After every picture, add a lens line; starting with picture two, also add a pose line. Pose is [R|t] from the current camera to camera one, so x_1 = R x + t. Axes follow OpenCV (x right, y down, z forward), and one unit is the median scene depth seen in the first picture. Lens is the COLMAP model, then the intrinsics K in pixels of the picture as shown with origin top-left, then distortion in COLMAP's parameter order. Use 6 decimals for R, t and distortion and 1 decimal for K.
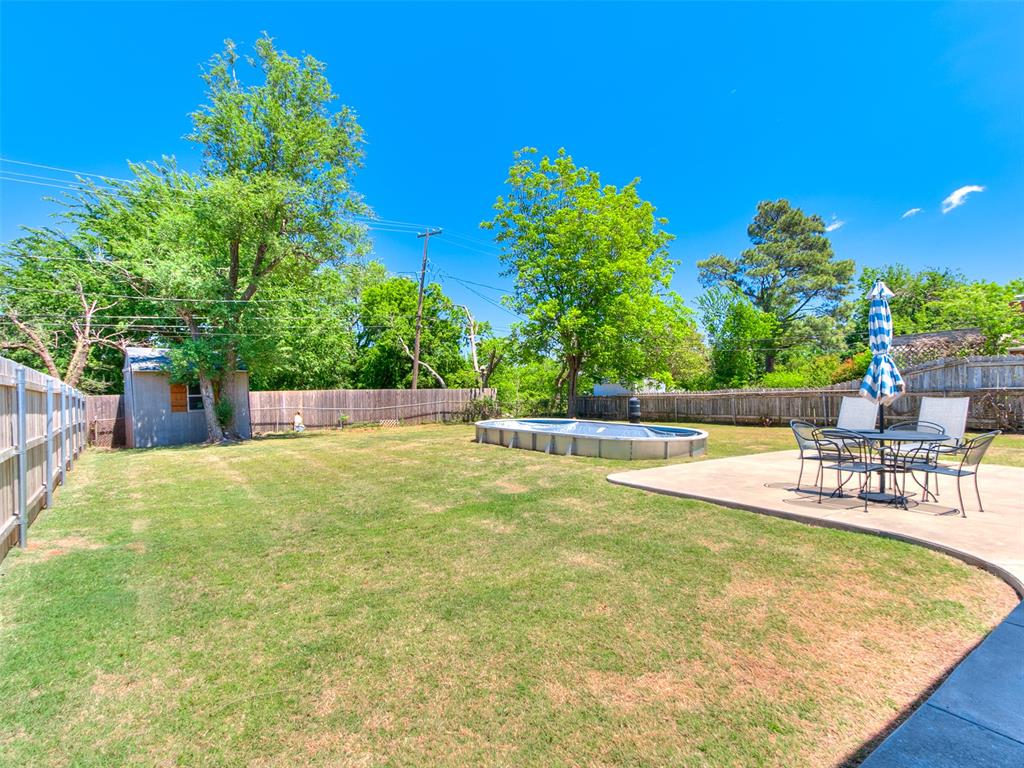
lens RADIAL K [[499.4, 0, 508.4], [0, 499.4, 381.4], [0, 0, 1]] dist [0.003835, 0.005621]
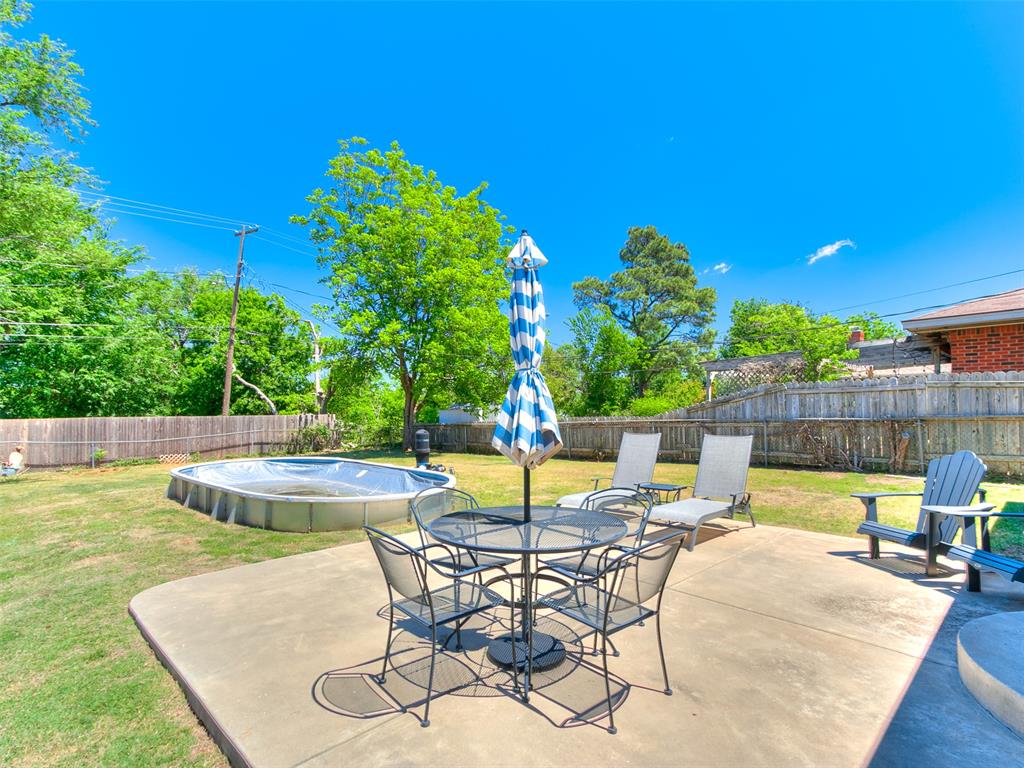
lens RADIAL K [[499.4, 0, 507.7], [0, 499.4, 380.5], [0, 0, 1]] dist [0.003835, 0.005621]
pose [[0.985611, 0.012107, 0.168594, 0.136394], [-0.003834, 0.998776, -0.049309, -0.003704], [-0.168985, 0.047954, 0.984451, 0.104233]]
